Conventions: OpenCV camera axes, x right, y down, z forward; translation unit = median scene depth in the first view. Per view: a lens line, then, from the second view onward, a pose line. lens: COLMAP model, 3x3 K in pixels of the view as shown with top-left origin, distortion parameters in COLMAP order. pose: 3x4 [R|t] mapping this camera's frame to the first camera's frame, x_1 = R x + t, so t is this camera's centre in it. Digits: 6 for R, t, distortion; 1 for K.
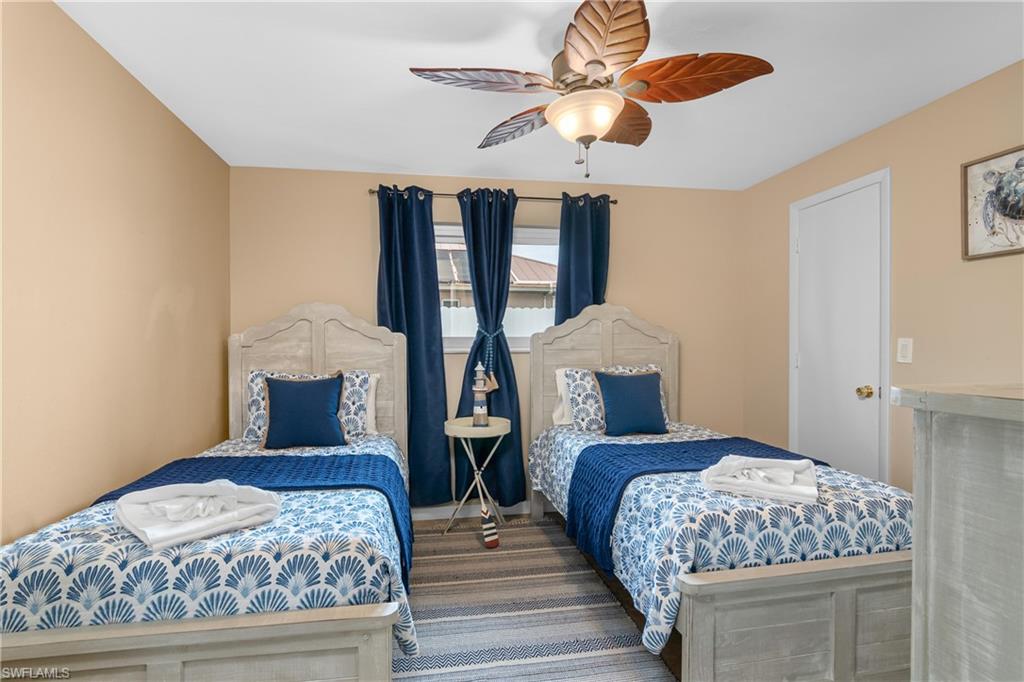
lens RADIAL K [[517.1, 0, 514.0], [0, 517.1, 344.4], [0, 0, 1]] dist [-0.018446, 0.001566]
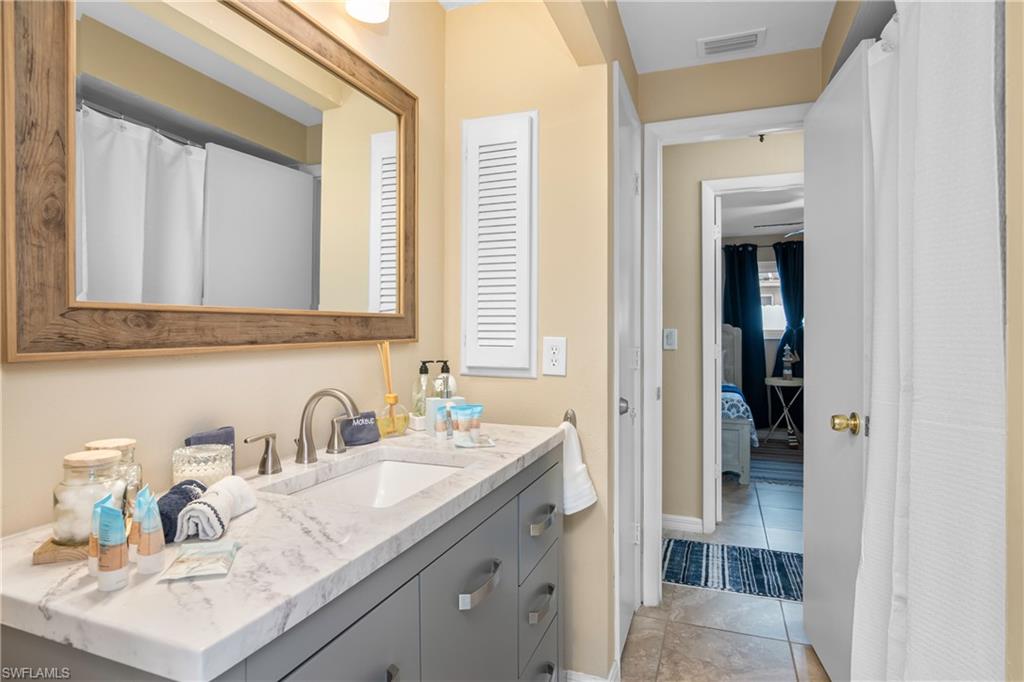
lens RADIAL K [[532.0, 0, 514.1], [0, 532.0, 336.0], [0, 0, 1]] dist [-0.017237, 0.000510]
pose [[0.847803, 0.002804, -0.530304, 0.098531], [-0.001996, 0.999996, 0.002097, 0.004299], [0.530308, -0.000720, 0.847805, -0.983534]]
